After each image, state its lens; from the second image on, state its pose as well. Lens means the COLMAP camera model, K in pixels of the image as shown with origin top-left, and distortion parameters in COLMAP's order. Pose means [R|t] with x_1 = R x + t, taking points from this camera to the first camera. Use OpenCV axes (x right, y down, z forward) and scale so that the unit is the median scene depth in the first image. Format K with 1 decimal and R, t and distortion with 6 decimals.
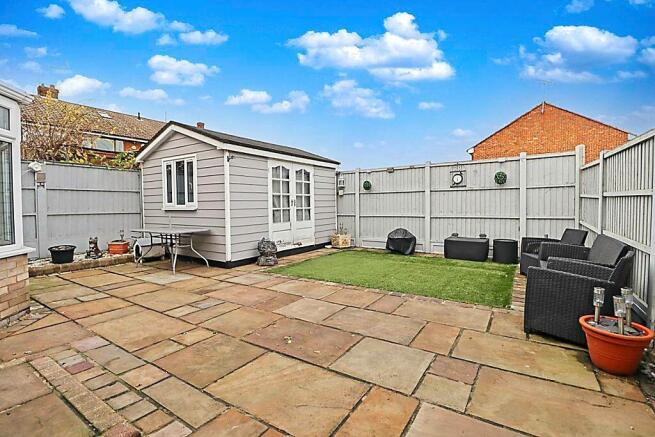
lens RADIAL K [[302.2, 0, 331.3], [0, 302.2, 213.7], [0, 0, 1]] dist [0.002005, -0.001147]
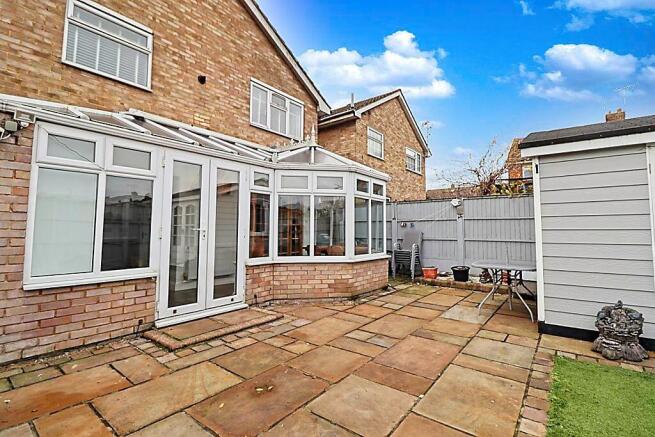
lens RADIAL K [[302.2, 0, 330.5], [0, 302.2, 216.1], [0, 0, 1]] dist [0.002005, -0.001147]
pose [[-0.087121, -0.040893, -0.995358, 0.586473], [-0.030634, 0.998795, -0.038353, -0.050354], [0.995727, 0.027150, -0.088269, 0.980255]]
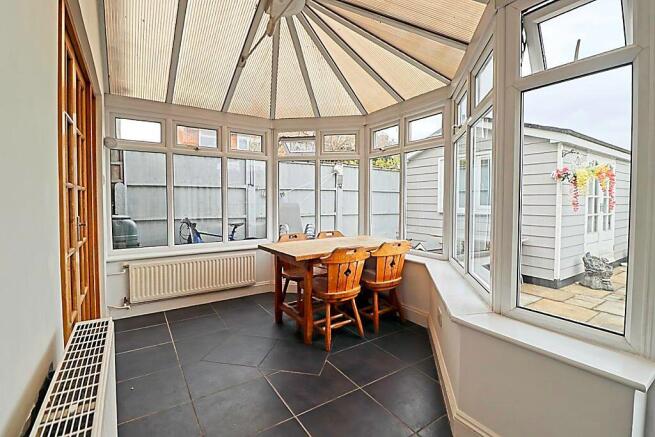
lens RADIAL K [[302.2, 0, 326.0], [0, 302.2, 214.7], [0, 0, 1]] dist [0.002005, -0.001147]
pose [[0.915152, 0.035655, -0.401529, -0.940164], [-0.029024, 0.999324, 0.022587, -0.029808], [0.402063, -0.009016, 0.915568, 0.005074]]
